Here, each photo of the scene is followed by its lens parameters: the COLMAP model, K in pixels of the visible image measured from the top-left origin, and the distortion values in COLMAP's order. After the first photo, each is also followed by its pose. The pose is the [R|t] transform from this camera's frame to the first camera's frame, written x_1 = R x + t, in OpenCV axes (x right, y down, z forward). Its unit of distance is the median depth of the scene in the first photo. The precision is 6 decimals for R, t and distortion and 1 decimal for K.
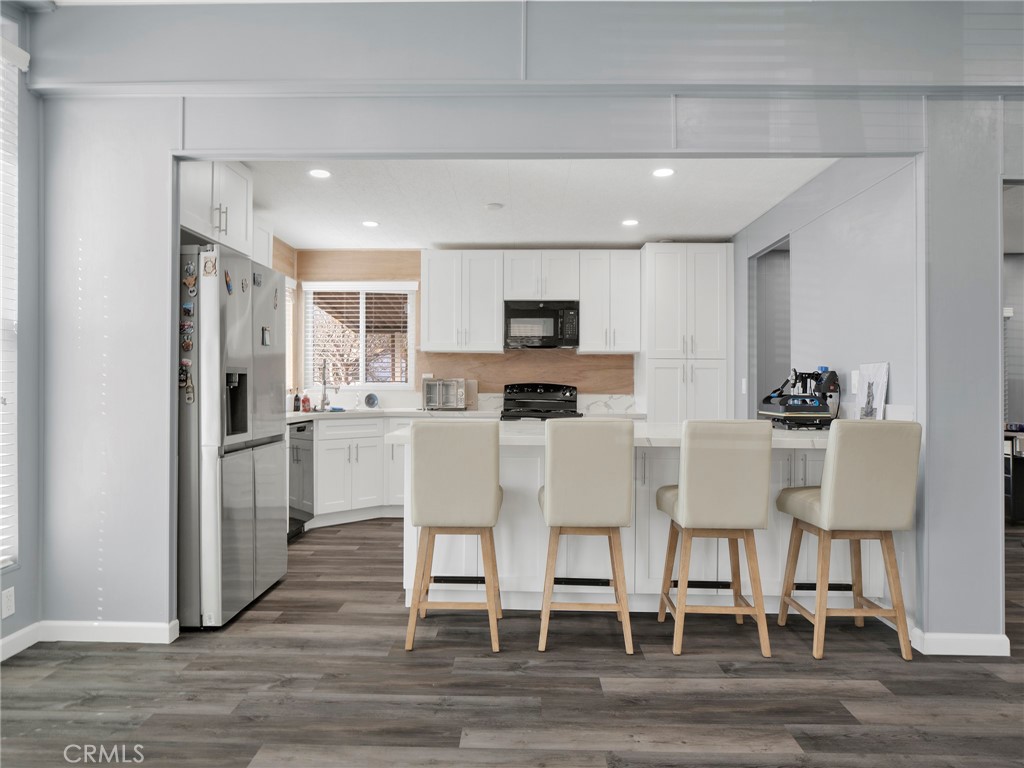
lens RADIAL K [[642.2, 0, 511.3], [0, 642.2, 354.8], [0, 0, 1]] dist [-0.005329, -0.001778]
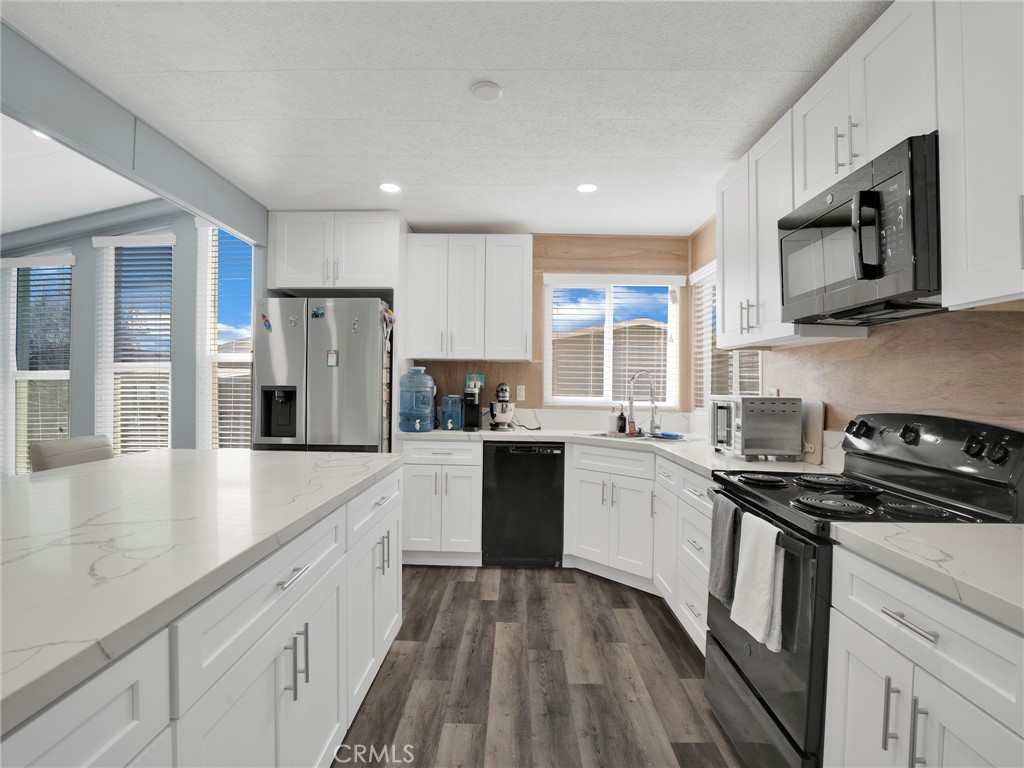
lens RADIAL K [[493.6, 0, 512.0], [0, 493.6, 384.0], [0, 0, 1]] dist [-0.001490, -0.000168]
pose [[0.011878, -0.013985, -0.999832, 0.349969], [0.033444, 0.999348, -0.013581, 0.028551], [0.999370, -0.033277, 0.012338, 0.902843]]
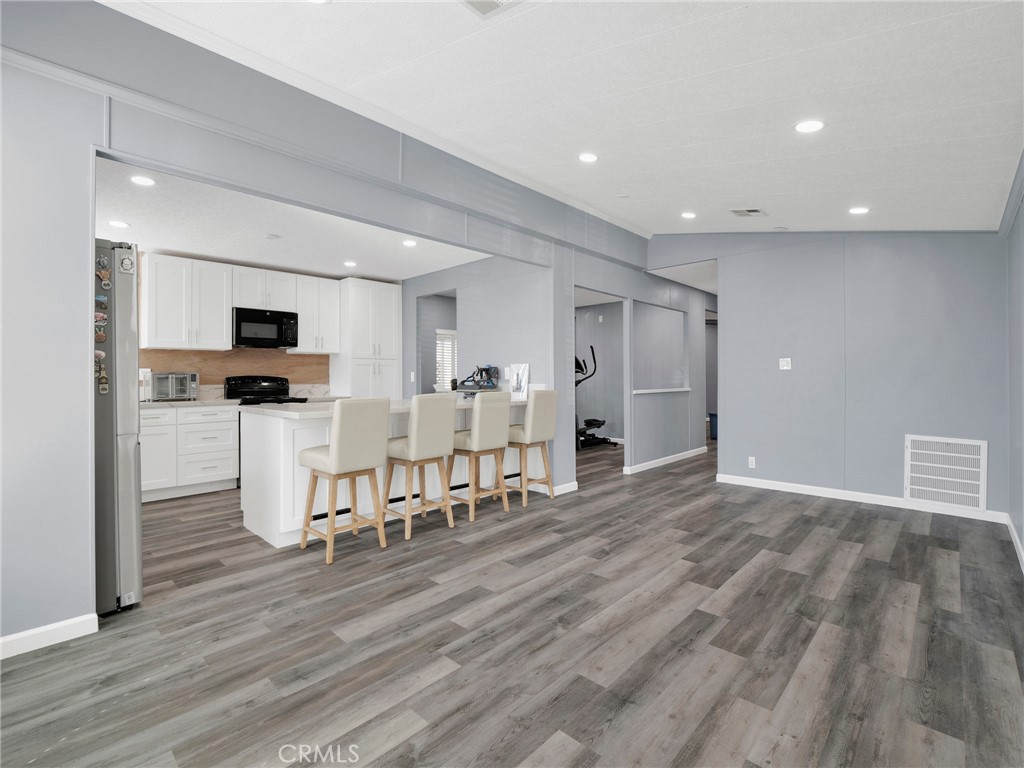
lens RADIAL K [[493.6, 0, 512.0], [0, 493.6, 384.0], [0, 0, 1]] dist [-0.001490, -0.000168]
pose [[0.662671, -0.022869, 0.748562, -0.402831], [-0.031621, 0.997788, 0.058475, -0.013253], [-0.748243, -0.062420, 0.660482, -0.010733]]
